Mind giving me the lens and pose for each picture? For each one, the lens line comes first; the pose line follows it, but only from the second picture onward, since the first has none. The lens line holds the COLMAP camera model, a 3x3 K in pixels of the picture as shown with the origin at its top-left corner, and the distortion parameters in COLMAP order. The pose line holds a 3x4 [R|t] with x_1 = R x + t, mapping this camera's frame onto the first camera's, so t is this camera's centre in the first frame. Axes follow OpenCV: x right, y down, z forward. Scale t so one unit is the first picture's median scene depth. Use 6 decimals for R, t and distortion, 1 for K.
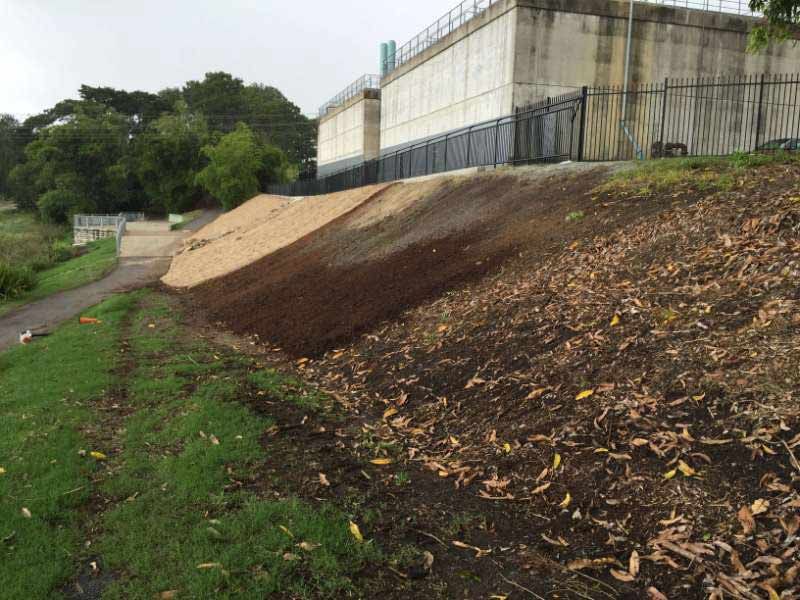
lens RADIAL K [[703.9, 0, 400.0], [0, 703.9, 300.0], [0, 0, 1]] dist [0.096754, -0.003276]
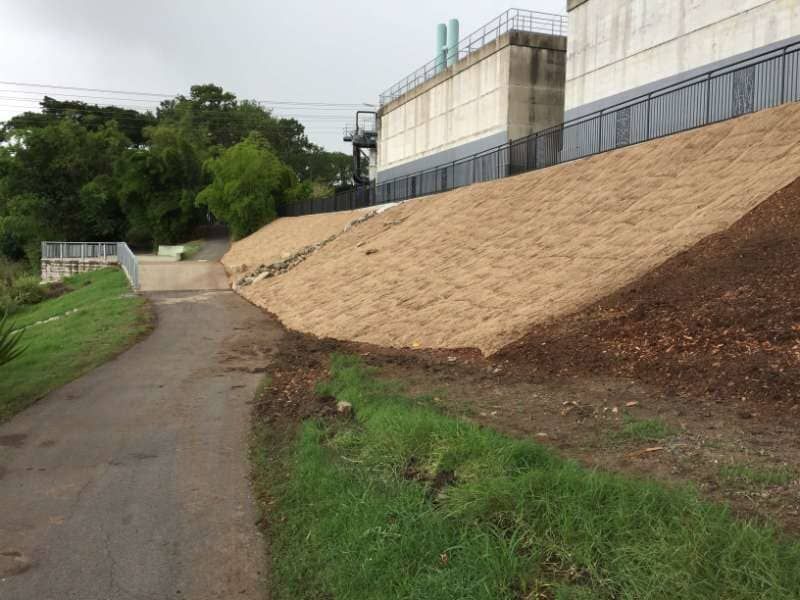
lens RADIAL K [[714.2, 0, 400.0], [0, 714.2, 300.0], [0, 0, 1]] dist [0.058338, -0.005734]
pose [[0.998152, -0.016082, 0.058605, -0.150208], [0.019808, 0.997781, -0.063562, -0.008797], [-0.057453, 0.064605, 0.996256, 0.283505]]
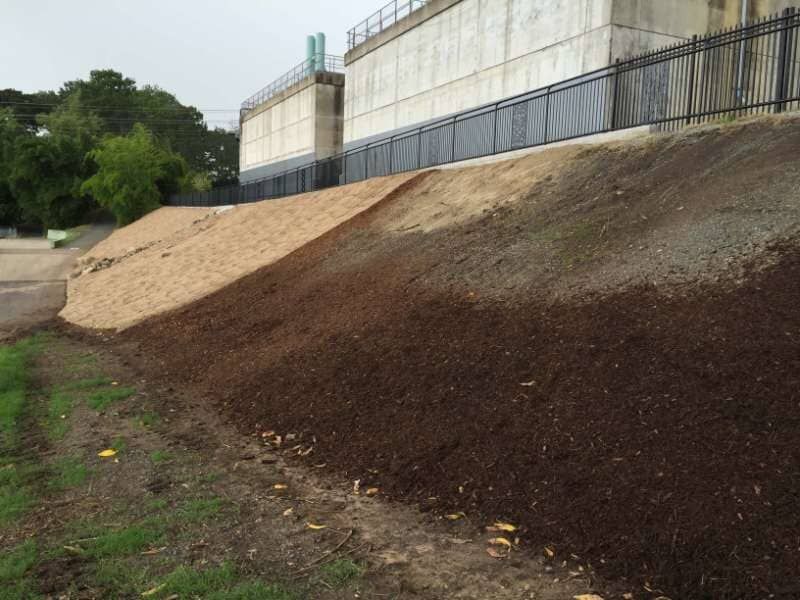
lens RADIAL K [[714.2, 0, 400.0], [0, 714.2, 300.0], [0, 0, 1]] dist [0.058338, -0.005734]
pose [[0.988652, -0.010830, 0.149830, -0.062815], [0.015638, 0.999399, -0.030944, -0.008696], [-0.149405, 0.032936, 0.988227, 0.146377]]
